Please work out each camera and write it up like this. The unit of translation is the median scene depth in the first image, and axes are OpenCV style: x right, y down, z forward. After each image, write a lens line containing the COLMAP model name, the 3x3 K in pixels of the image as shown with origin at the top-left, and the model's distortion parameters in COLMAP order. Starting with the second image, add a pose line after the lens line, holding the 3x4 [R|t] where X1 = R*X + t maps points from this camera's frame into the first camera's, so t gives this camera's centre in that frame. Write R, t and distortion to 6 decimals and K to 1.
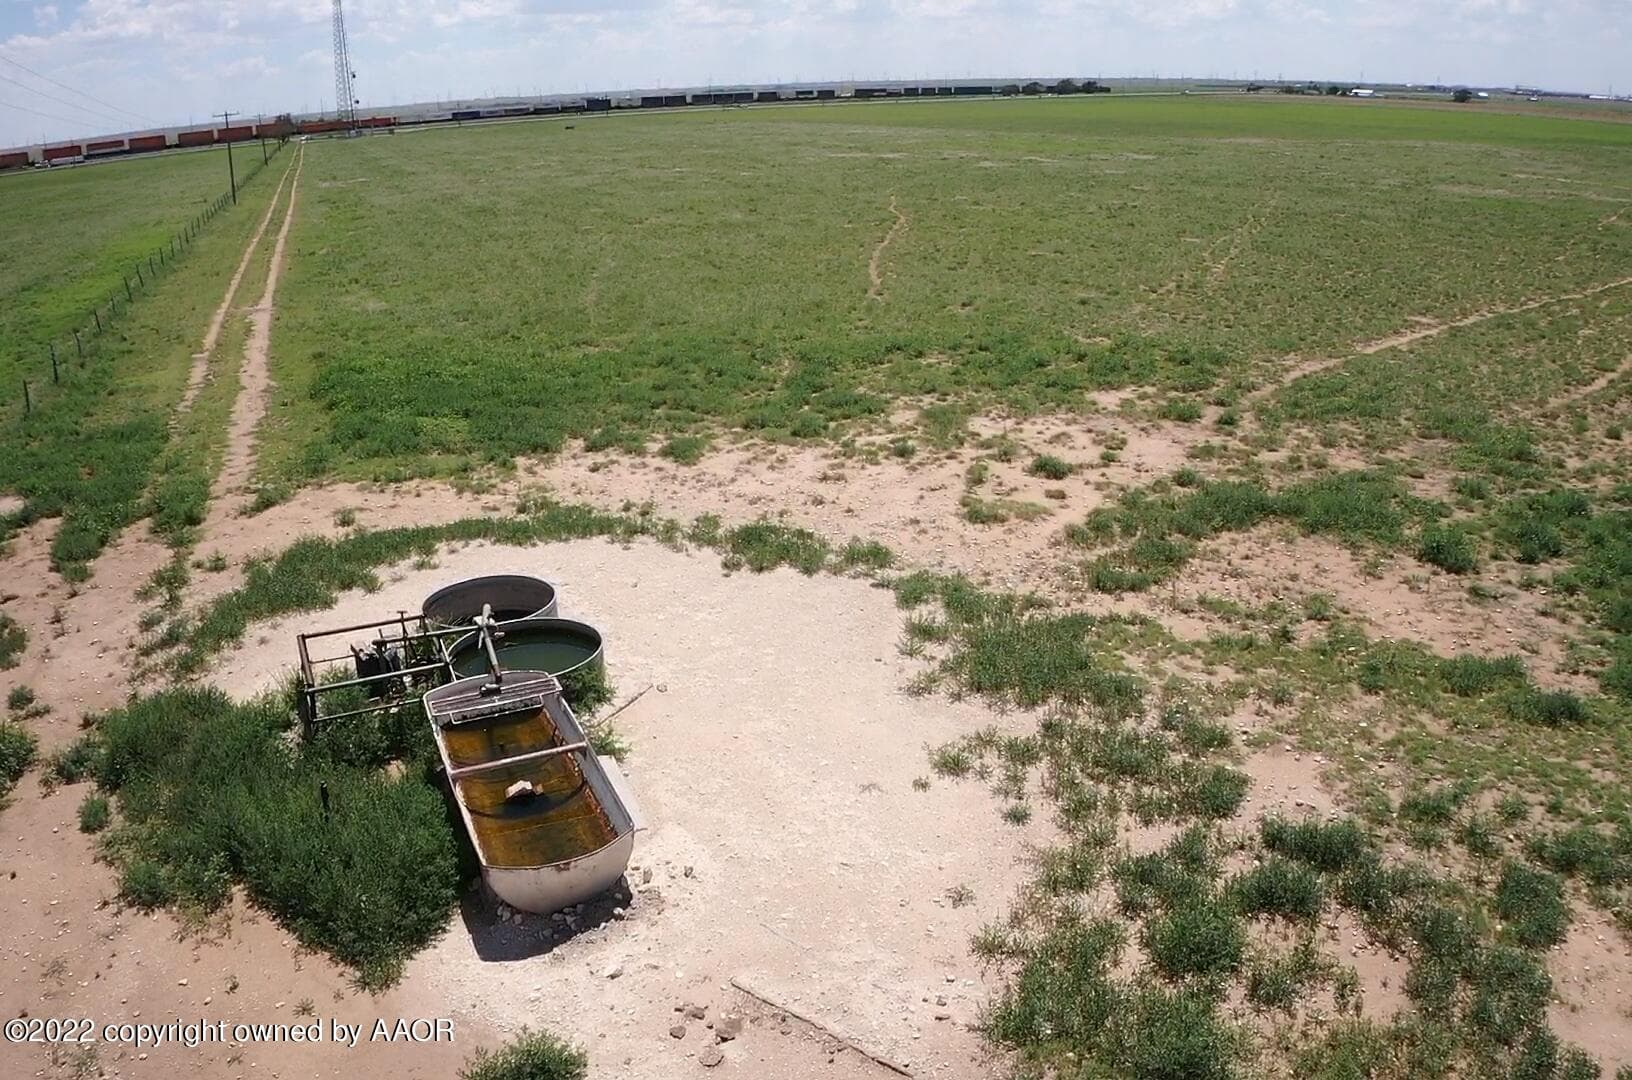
lens RADIAL K [[1266.4, 0, 816.0], [0, 1266.4, 540.0], [0, 0, 1]] dist [-0.186943, 0.022567]
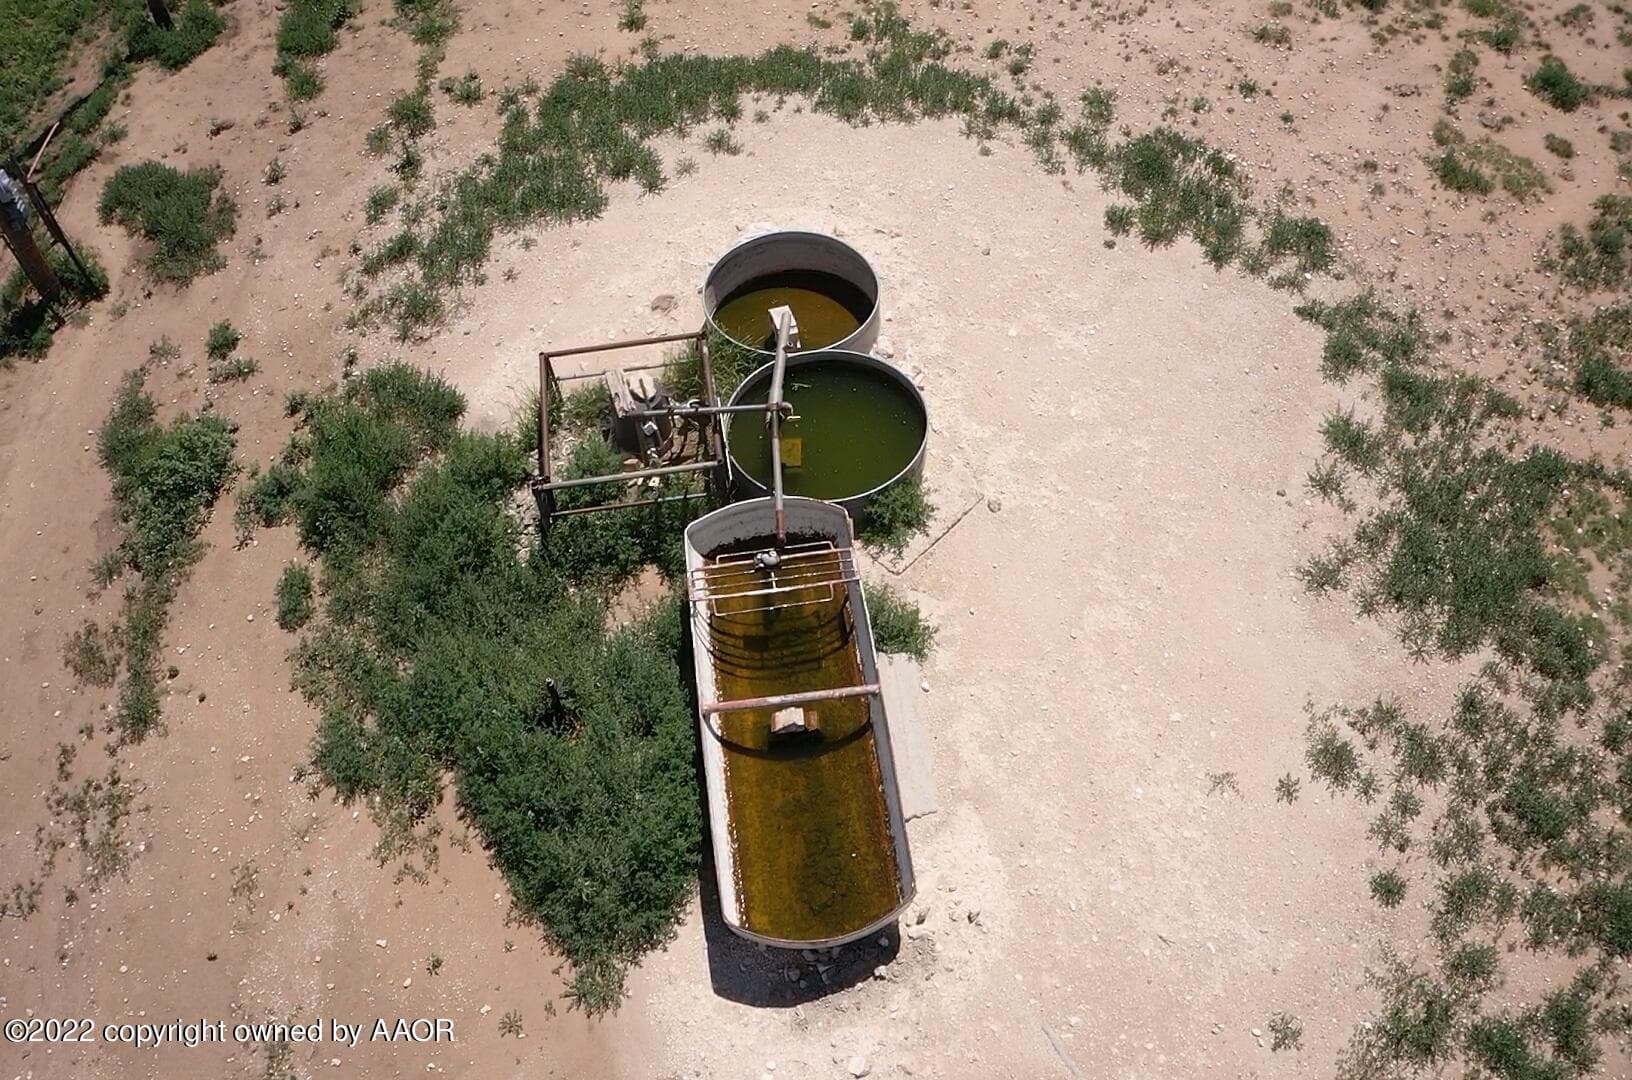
lens RADIAL K [[1266.4, 0, 816.0], [0, 1266.4, 540.0], [0, 0, 1]] dist [-0.186943, 0.022567]
pose [[0.957760, 0.232456, -0.169290, -0.073697], [-0.096396, 0.814161, 0.572581, -0.238717], [0.270930, -0.532077, 0.802179, 0.275399]]
